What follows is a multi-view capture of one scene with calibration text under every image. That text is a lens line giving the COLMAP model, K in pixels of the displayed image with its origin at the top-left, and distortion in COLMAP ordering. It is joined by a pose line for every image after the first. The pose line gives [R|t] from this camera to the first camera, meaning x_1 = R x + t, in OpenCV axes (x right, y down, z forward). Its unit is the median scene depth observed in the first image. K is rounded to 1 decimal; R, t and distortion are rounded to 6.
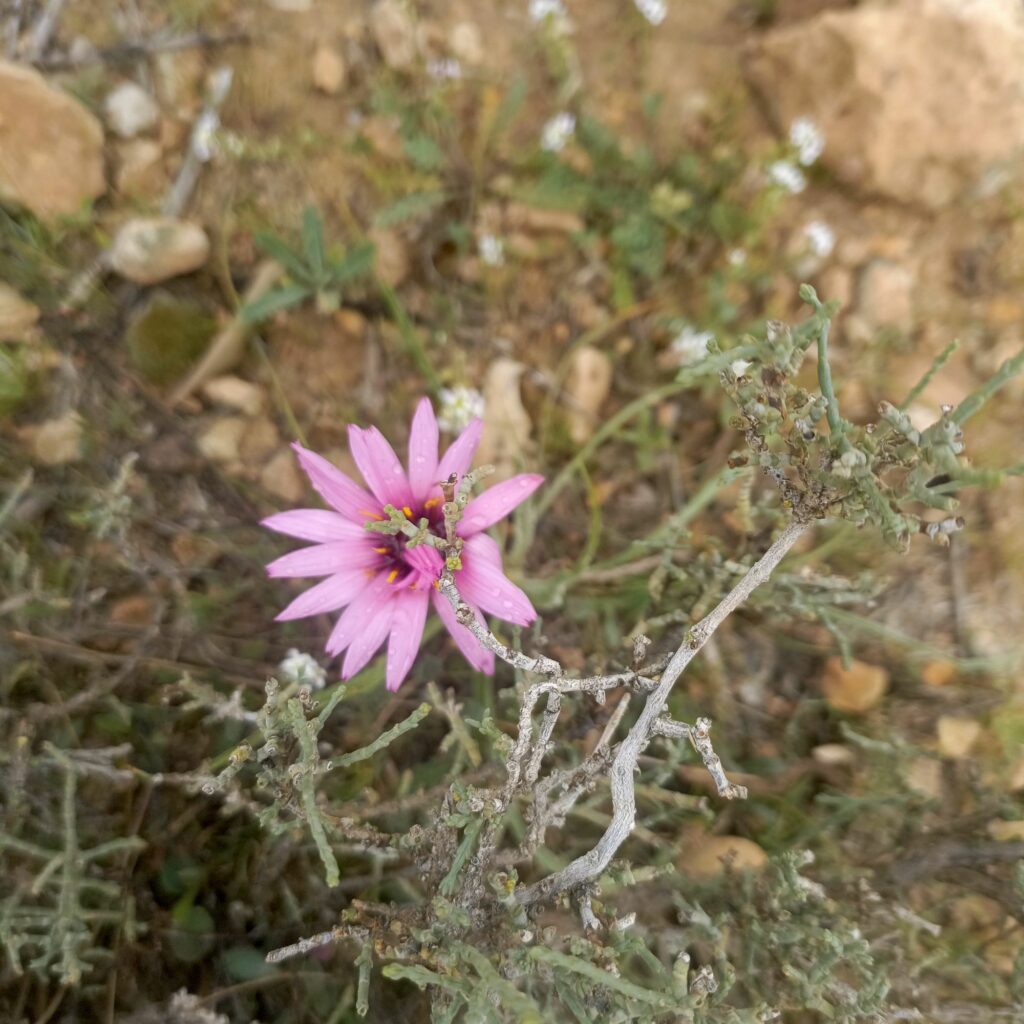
lens RADIAL K [[1114.1, 0, 512.0], [0, 1114.1, 512.0], [0, 0, 1]] dist [0.099860, -0.225910]
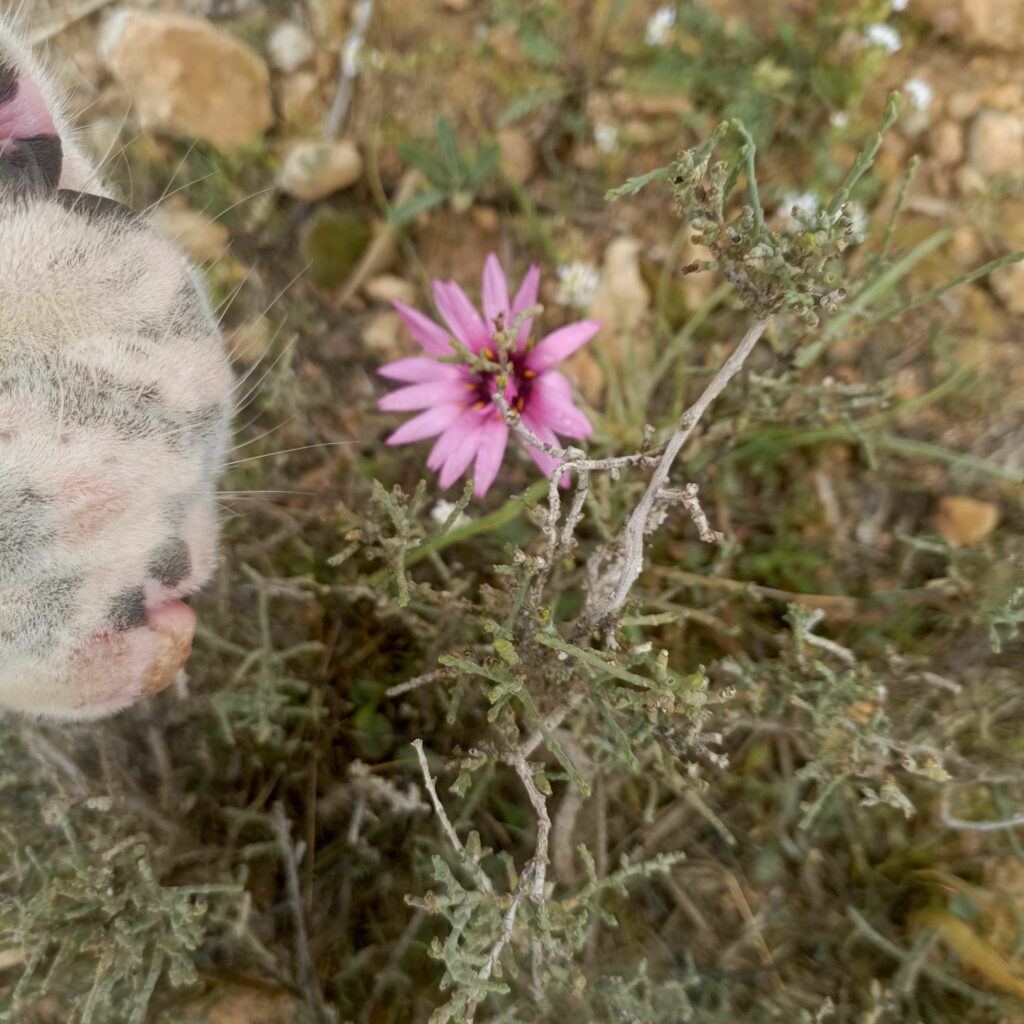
lens RADIAL K [[1114.1, 0, 512.0], [0, 1114.1, 512.0], [0, 0, 1]] dist [0.099860, -0.225910]
pose [[0.979351, -0.038260, -0.198516, 0.095155], [0.052196, 0.996490, 0.065444, 0.053013], [0.195316, -0.074454, 0.977910, -0.117038]]
